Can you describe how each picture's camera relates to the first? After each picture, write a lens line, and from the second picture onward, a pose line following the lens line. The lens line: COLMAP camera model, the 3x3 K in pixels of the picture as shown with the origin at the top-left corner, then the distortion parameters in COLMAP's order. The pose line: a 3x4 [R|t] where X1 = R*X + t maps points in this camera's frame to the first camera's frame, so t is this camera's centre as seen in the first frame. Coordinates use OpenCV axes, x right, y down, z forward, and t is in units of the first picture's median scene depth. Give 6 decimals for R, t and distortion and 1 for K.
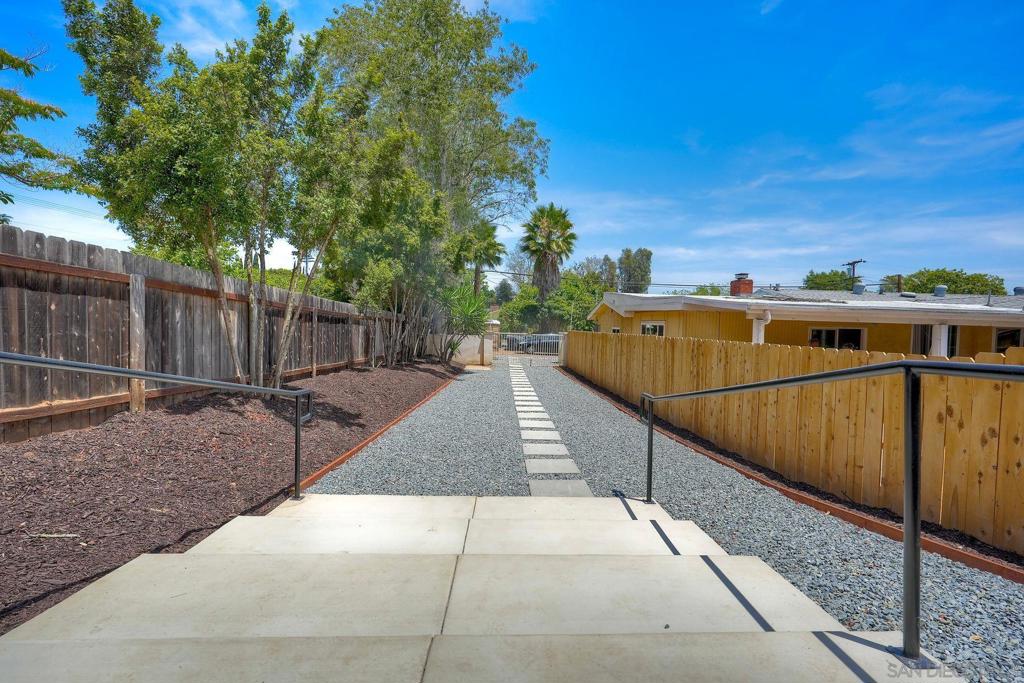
lens RADIAL K [[466.1, 0, 512.7], [0, 466.1, 342.3], [0, 0, 1]] dist [-0.010140, 0.003822]
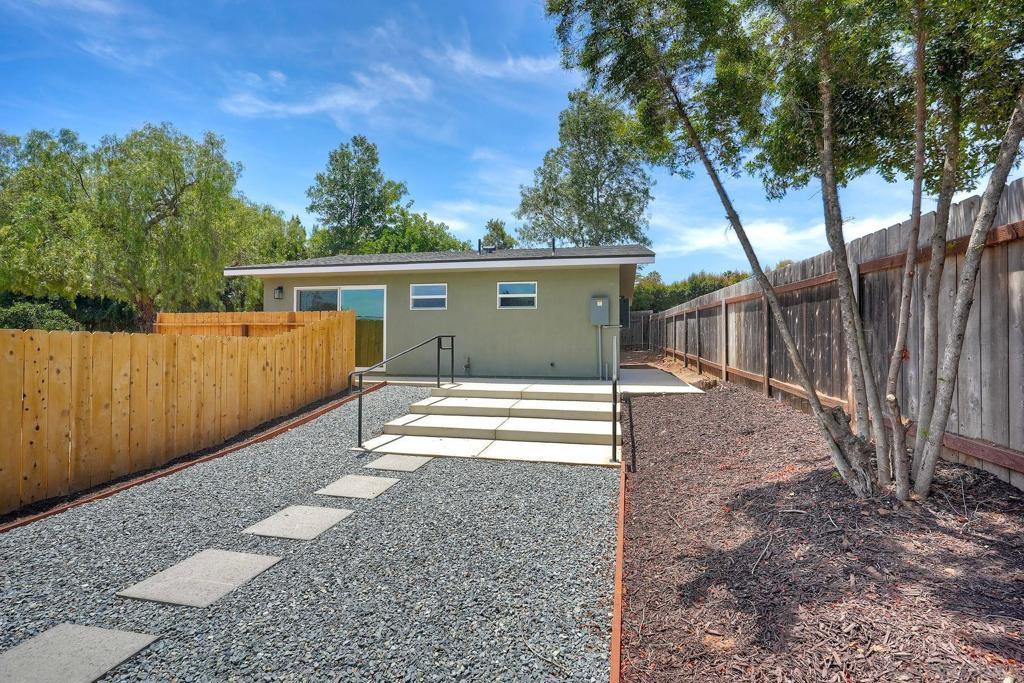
lens RADIAL K [[466.1, 0, 511.9], [0, 466.1, 334.3], [0, 0, 1]] dist [-0.010140, 0.003822]
pose [[-0.975424, -0.019850, 0.219439, -0.439294], [-0.017666, 0.999773, 0.011910, -0.020663], [-0.219626, 0.007741, -0.975553, 2.171918]]
